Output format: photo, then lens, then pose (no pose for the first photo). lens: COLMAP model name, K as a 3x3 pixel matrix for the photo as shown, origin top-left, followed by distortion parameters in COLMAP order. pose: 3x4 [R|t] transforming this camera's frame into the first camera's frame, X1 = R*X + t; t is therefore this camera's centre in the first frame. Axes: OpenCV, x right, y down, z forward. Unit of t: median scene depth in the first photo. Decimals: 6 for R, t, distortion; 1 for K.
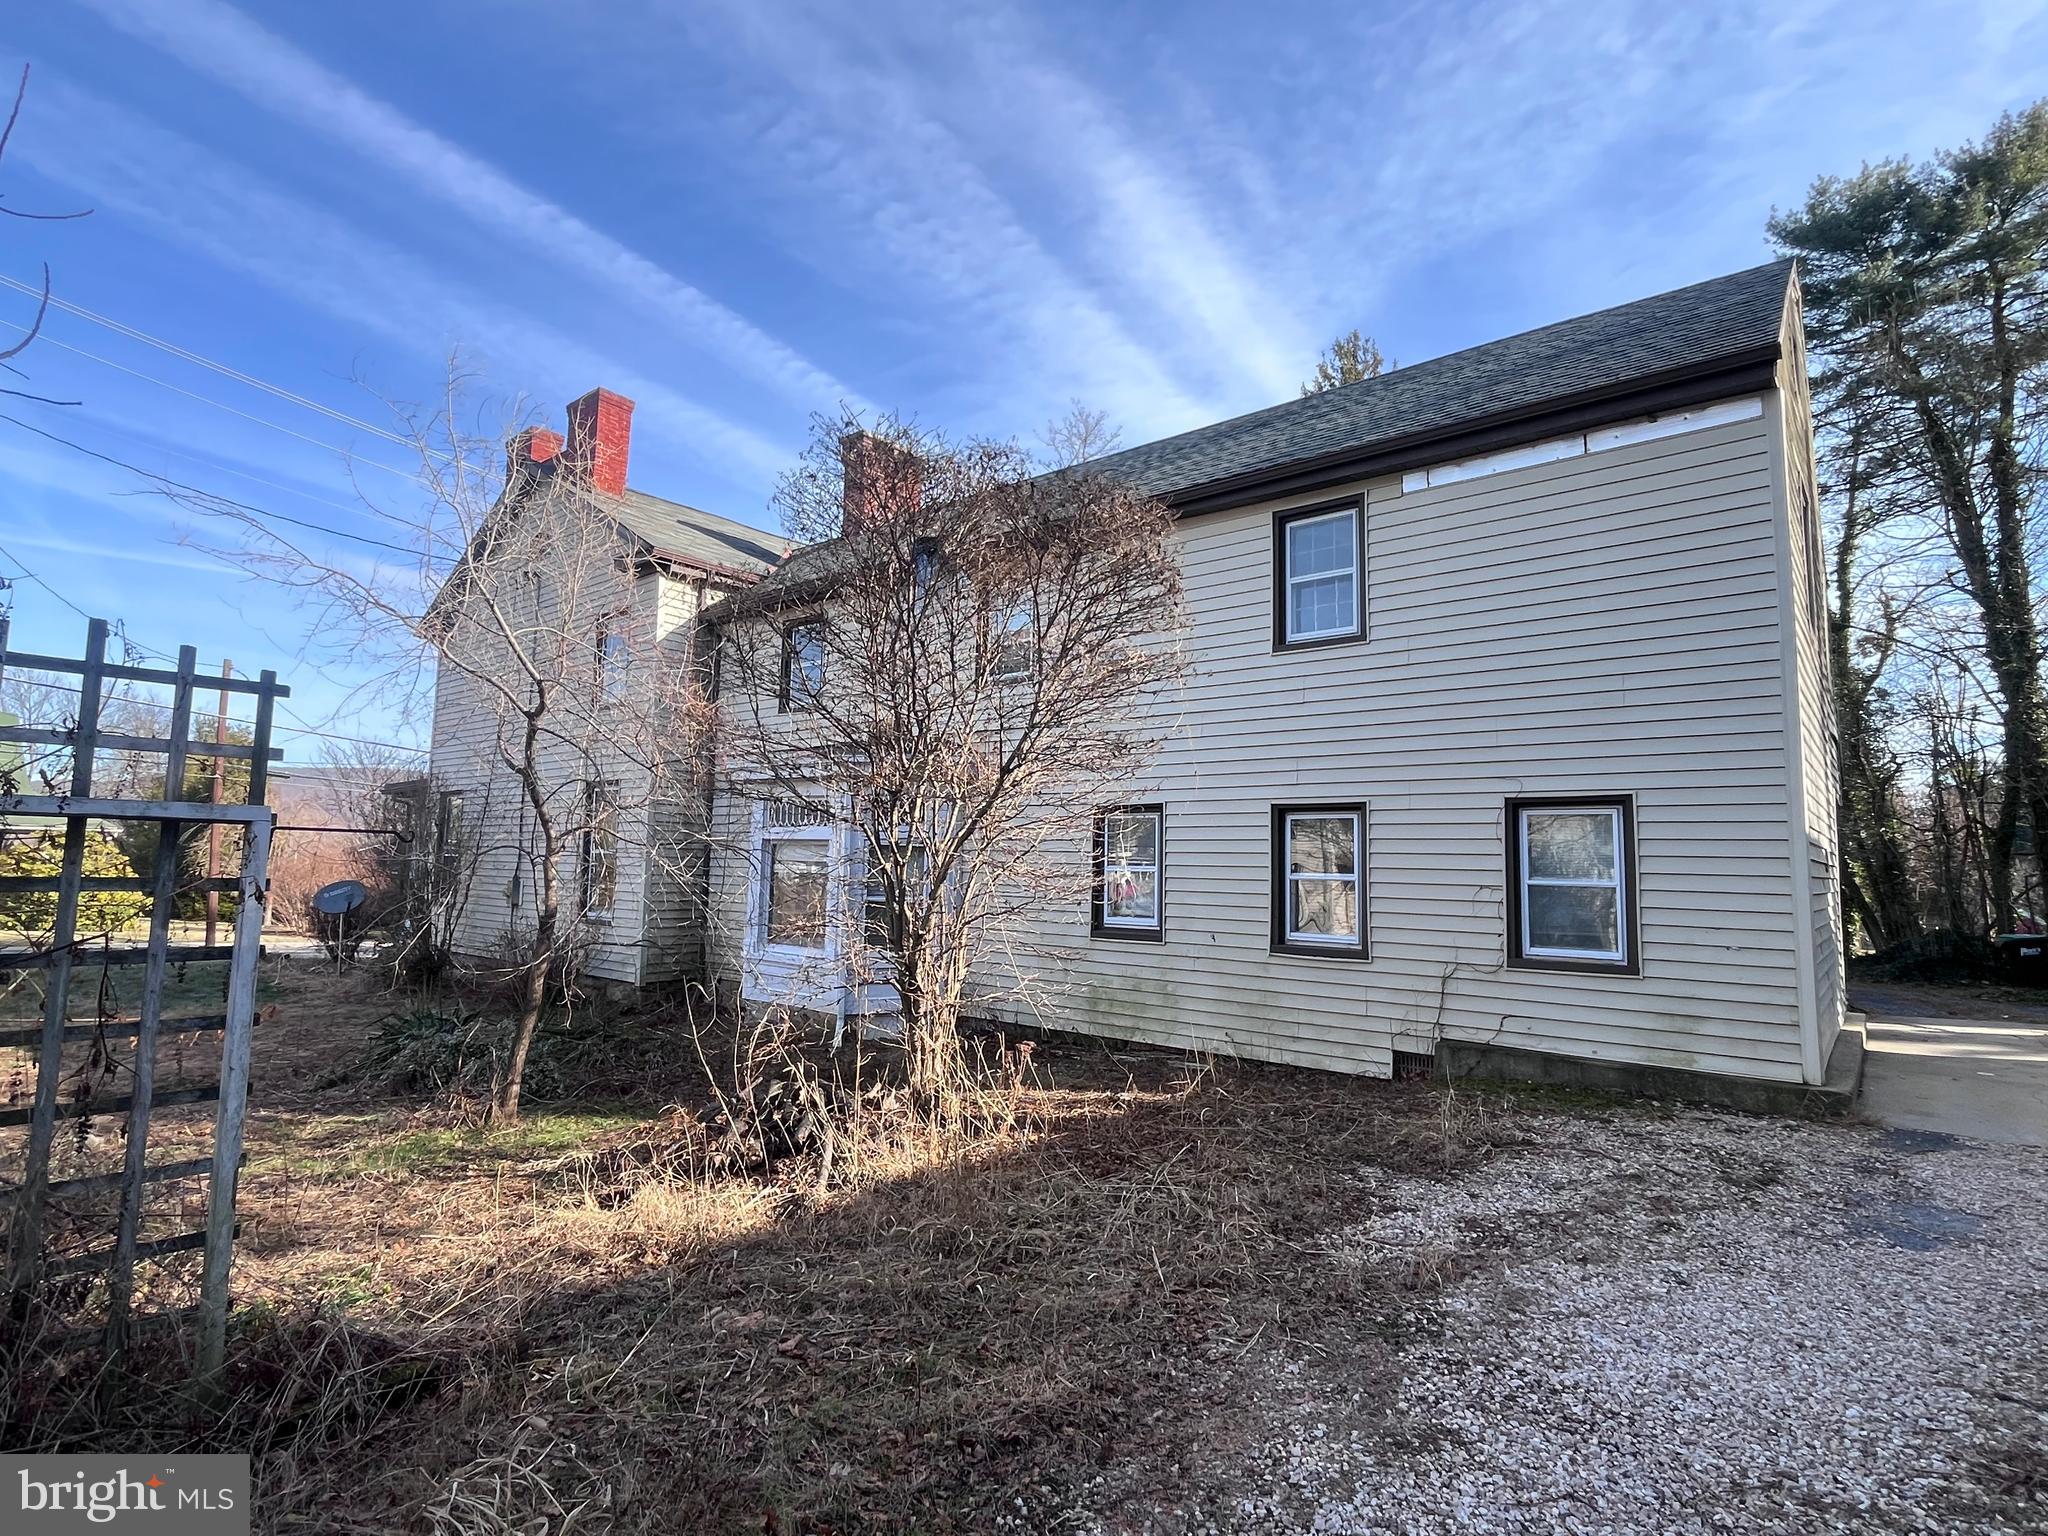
lens RADIAL K [[1021.9, 0, 1020.3], [0, 1021.9, 765.0], [0, 0, 1]] dist [-0.001191, -0.000217]
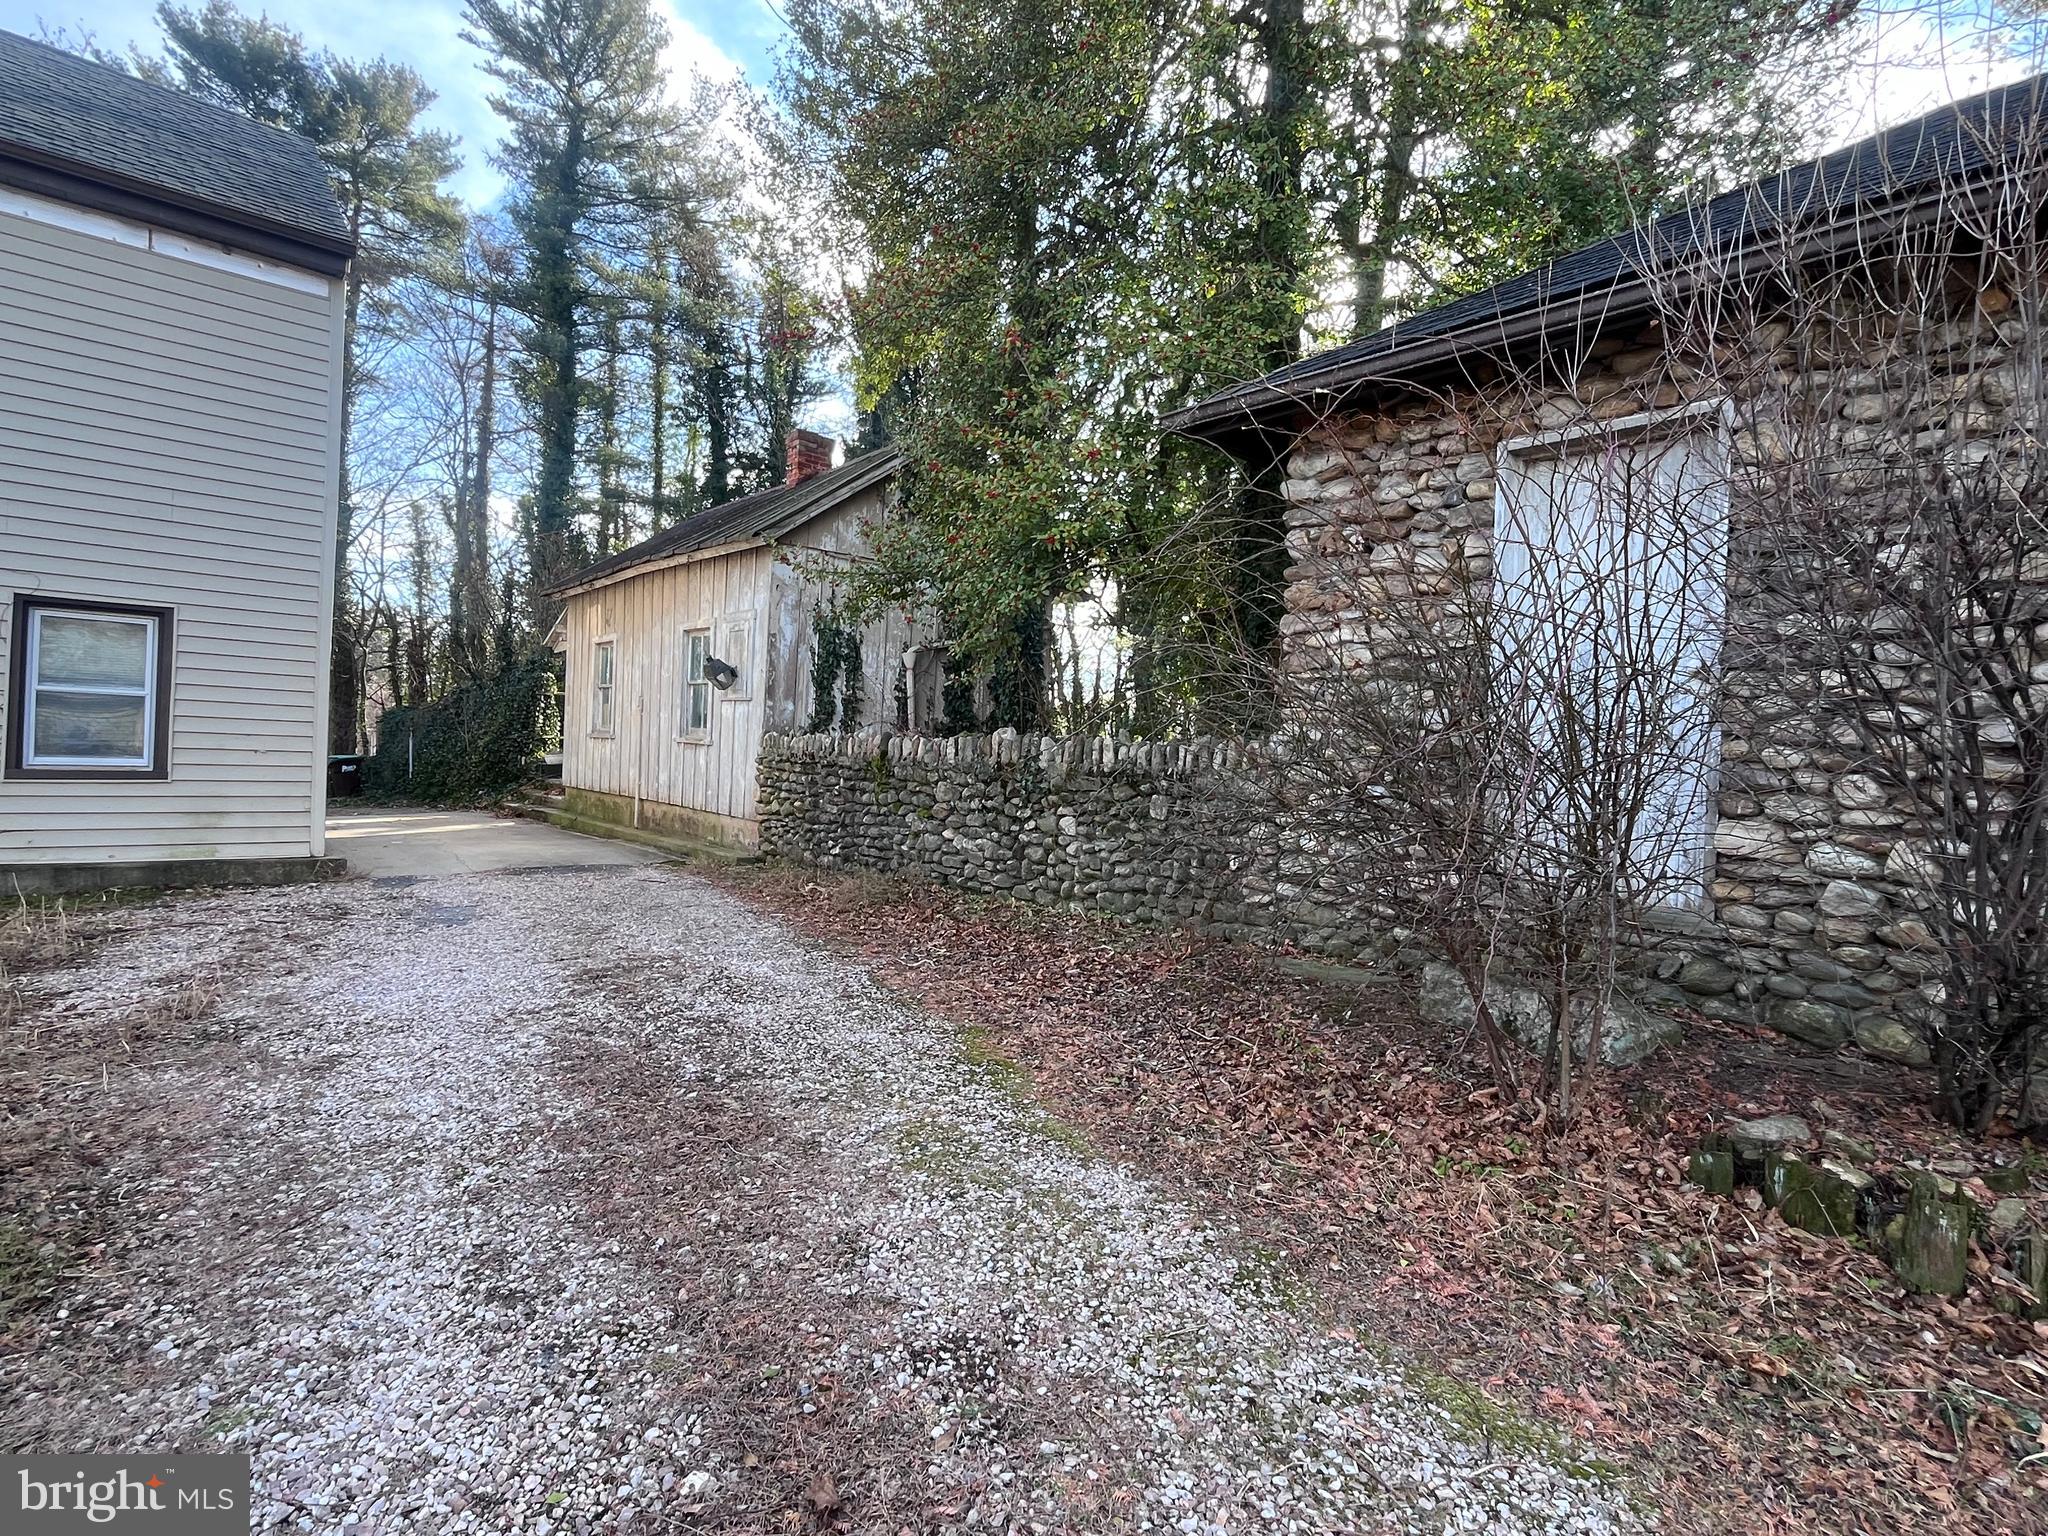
lens RADIAL K [[1021.9, 0, 1019.7], [0, 1021.9, 764.2], [0, 0, 1]] dist [-0.001191, -0.000217]
pose [[0.169014, -0.024297, 0.985314, -0.280574], [-0.132368, 0.990080, 0.047120, 0.023283], [-0.976685, -0.138388, 0.164122, -0.032747]]
